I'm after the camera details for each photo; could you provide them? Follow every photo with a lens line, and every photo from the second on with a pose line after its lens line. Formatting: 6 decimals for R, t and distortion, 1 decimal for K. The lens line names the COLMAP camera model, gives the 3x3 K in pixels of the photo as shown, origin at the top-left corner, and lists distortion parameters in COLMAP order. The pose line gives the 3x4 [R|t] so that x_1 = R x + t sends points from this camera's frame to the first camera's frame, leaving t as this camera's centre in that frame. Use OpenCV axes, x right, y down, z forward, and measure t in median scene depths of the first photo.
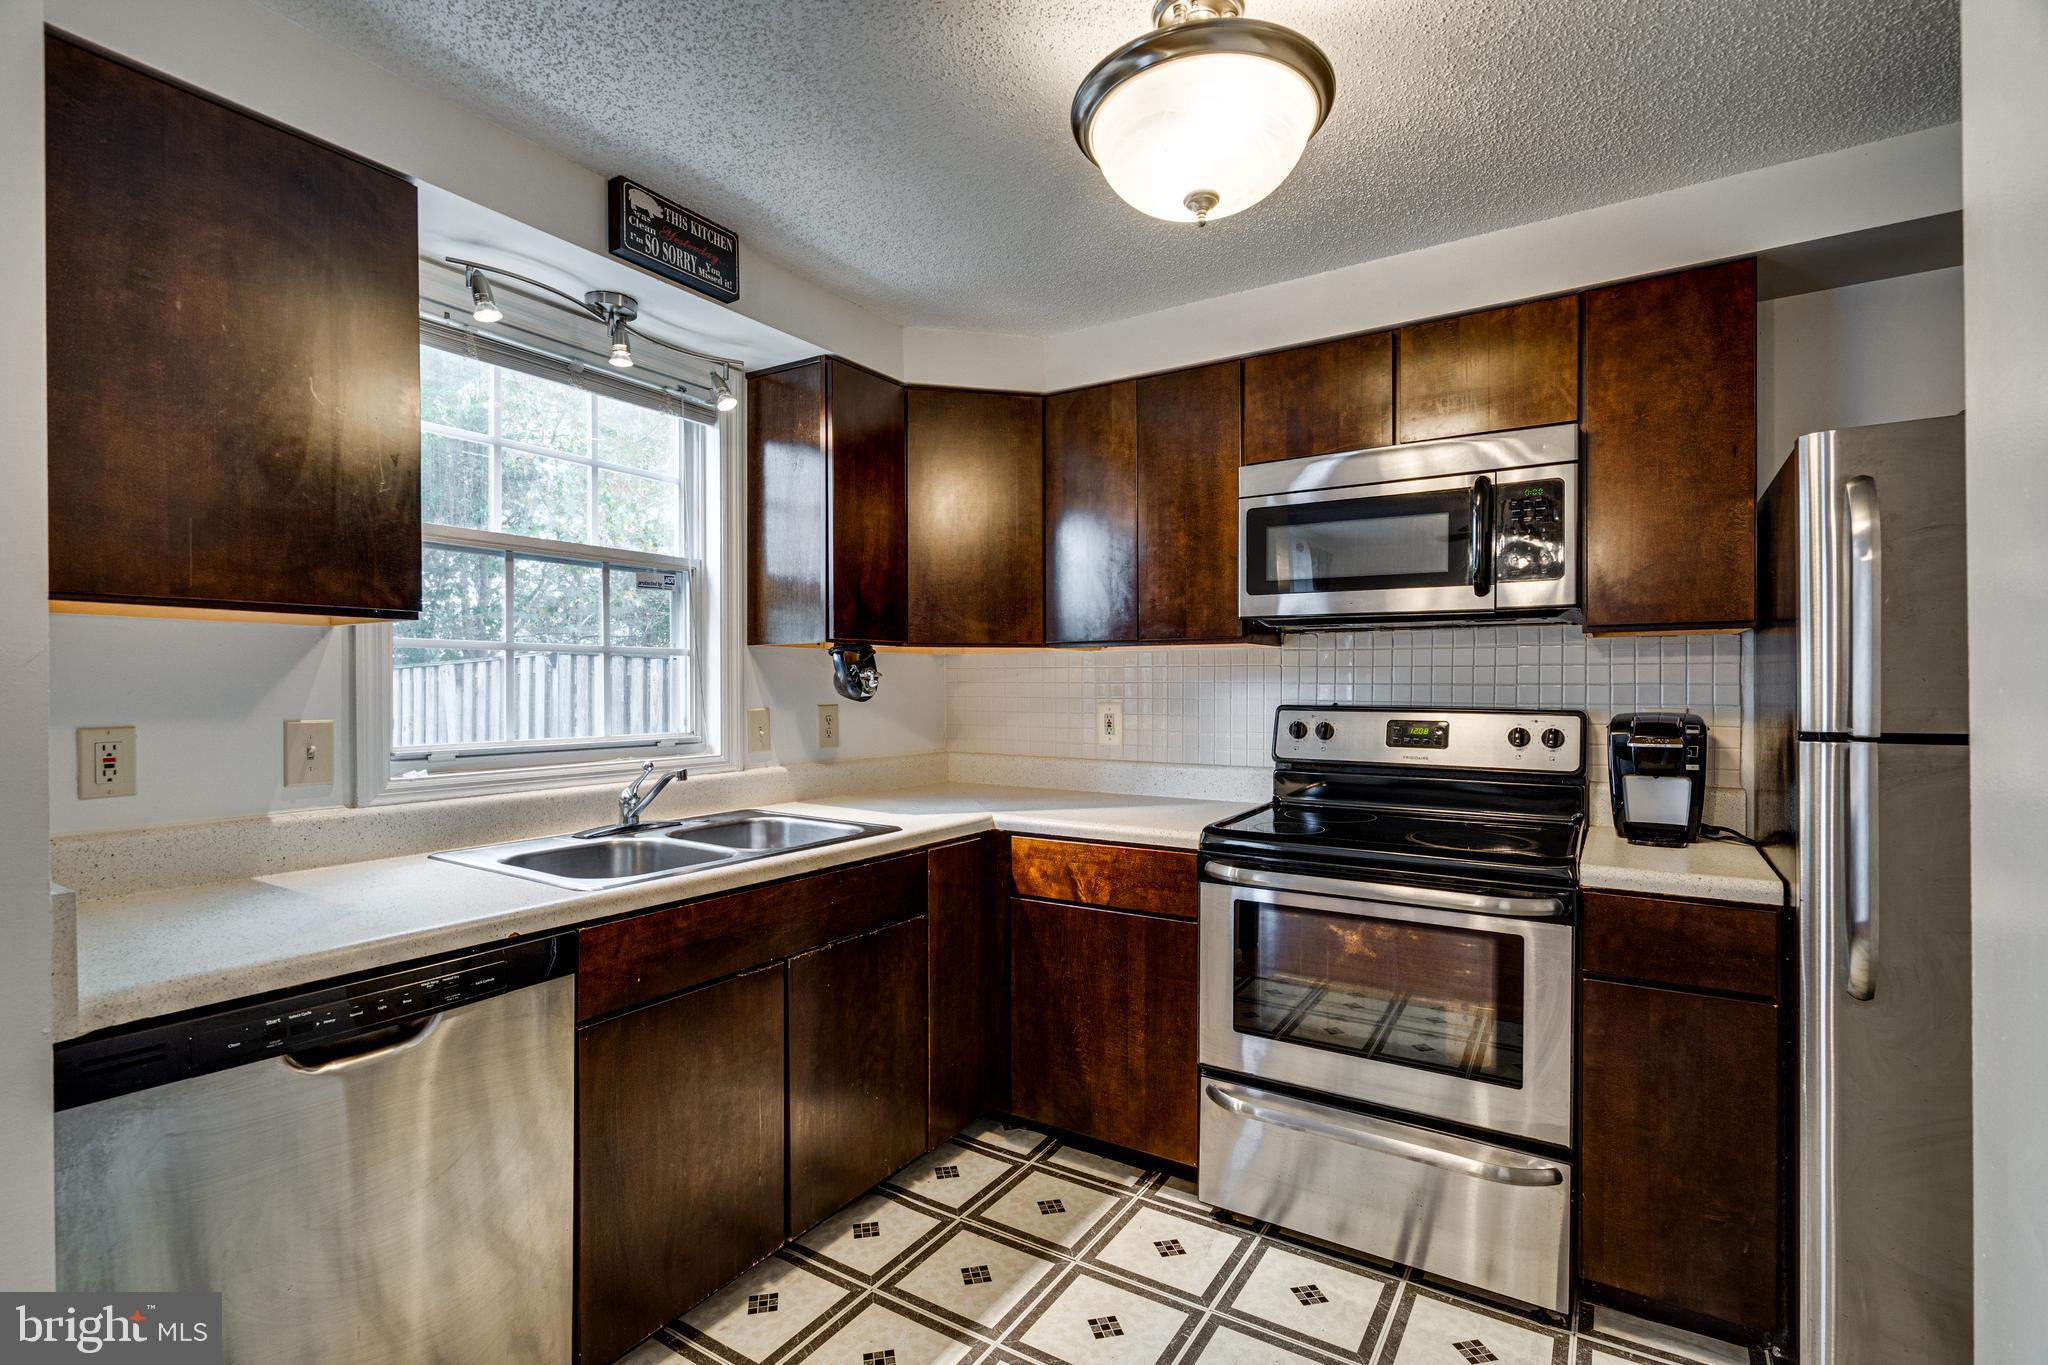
lens RADIAL K [[936.3, 0, 1017.3], [0, 936.3, 690.5], [0, 0, 1]] dist [-0.003127, 0.002024]
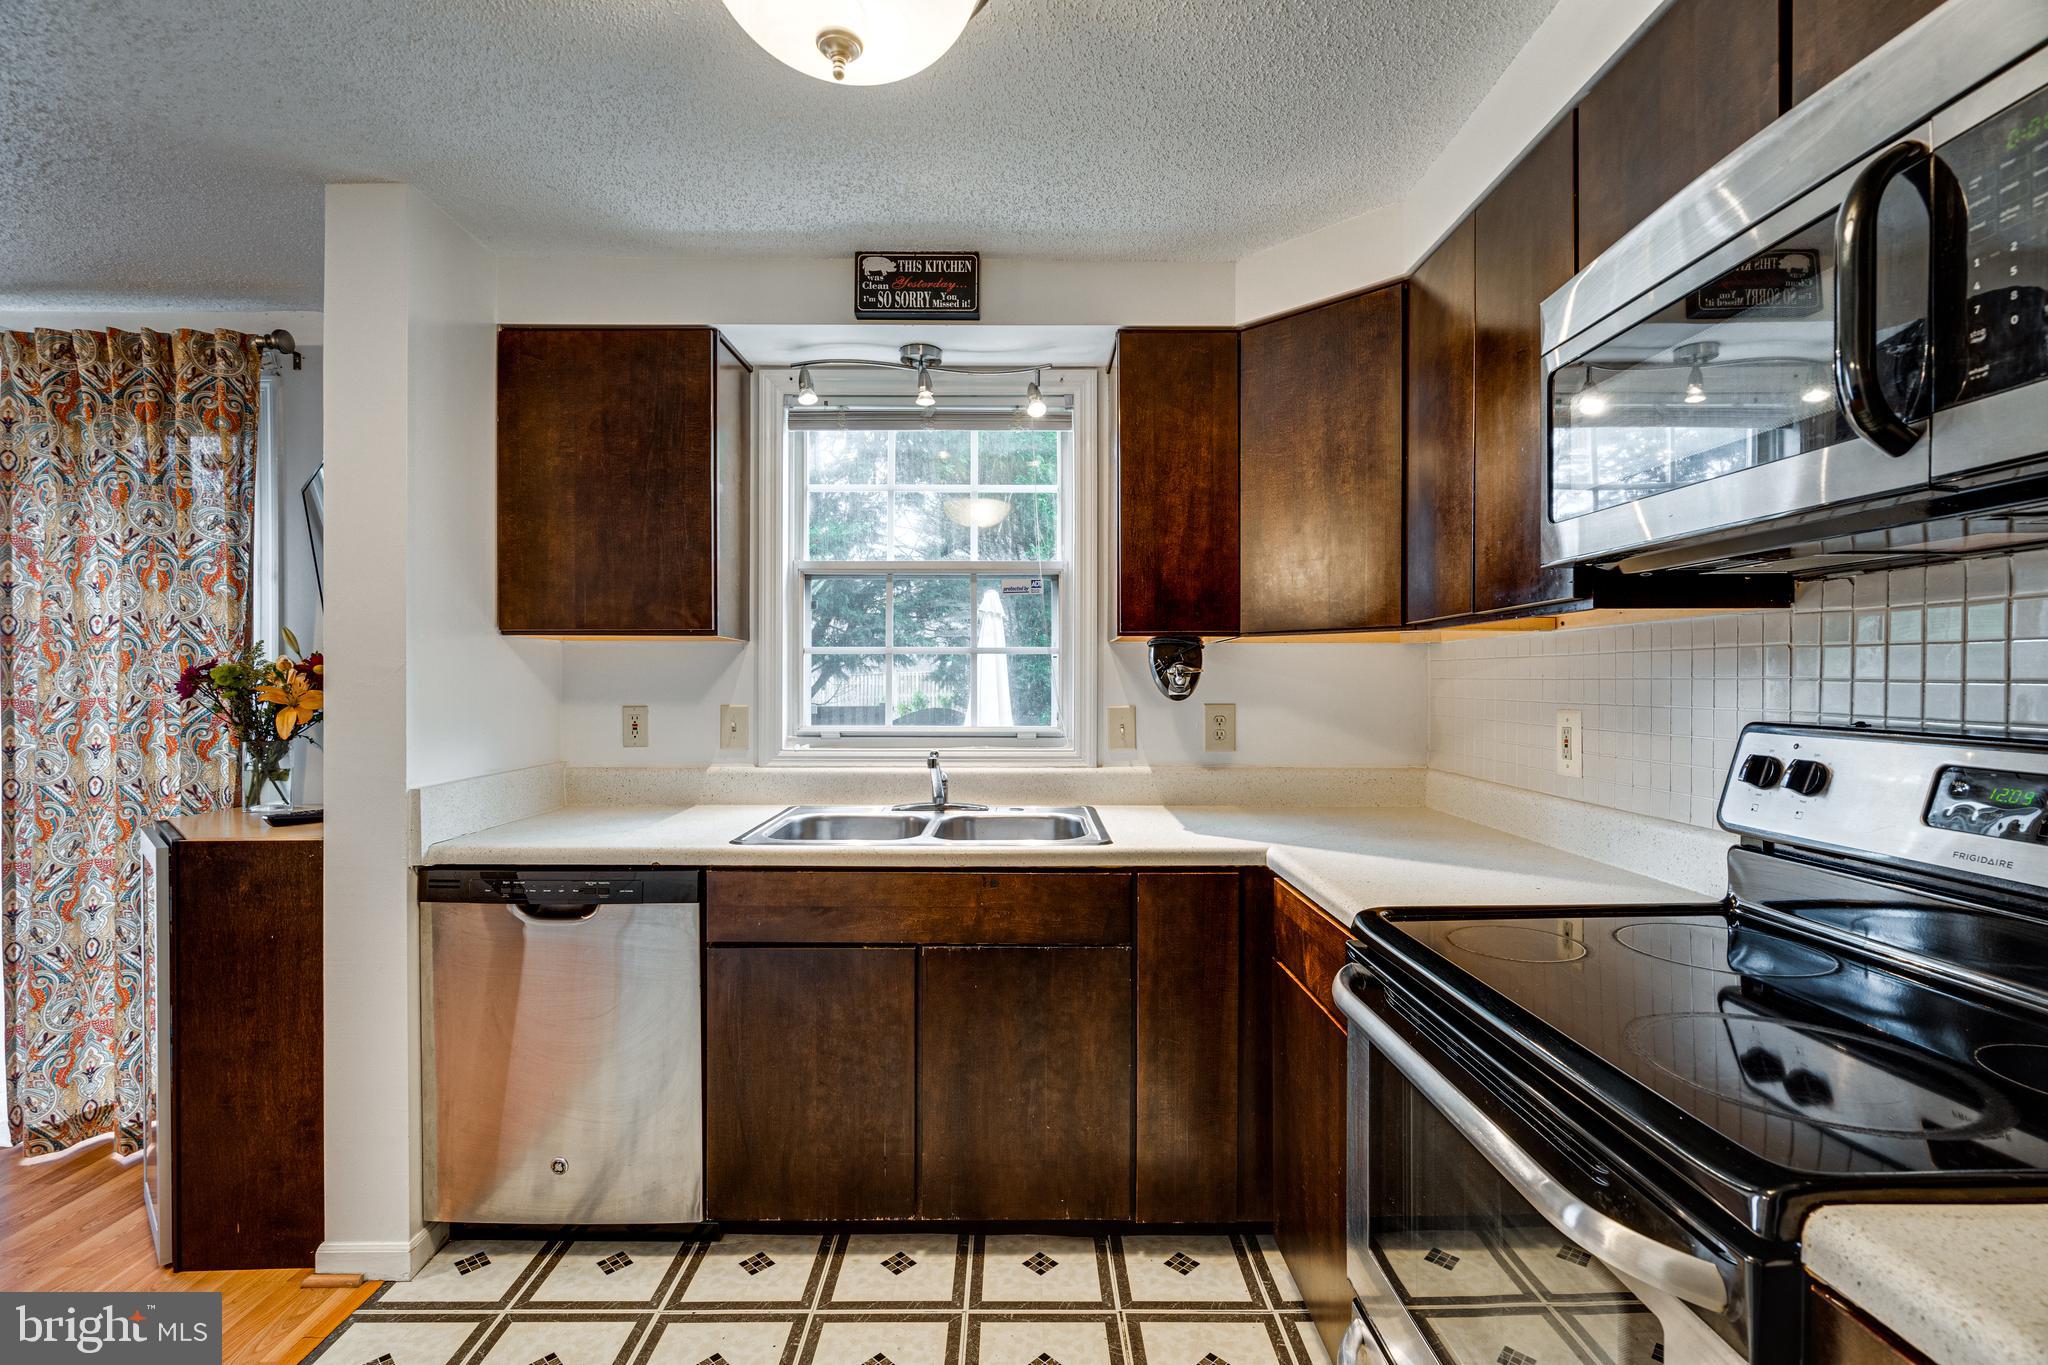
lens RADIAL K [[936.3, 0, 1050.9], [0, 936.3, 687.9], [0, 0, 1]] dist [-0.003127, 0.002024]
pose [[0.551035, 0.005848, -0.834462, 0.583315], [-0.006080, 0.999977, 0.002993, -0.002450], [0.834460, 0.003425, 0.551058, 0.459548]]
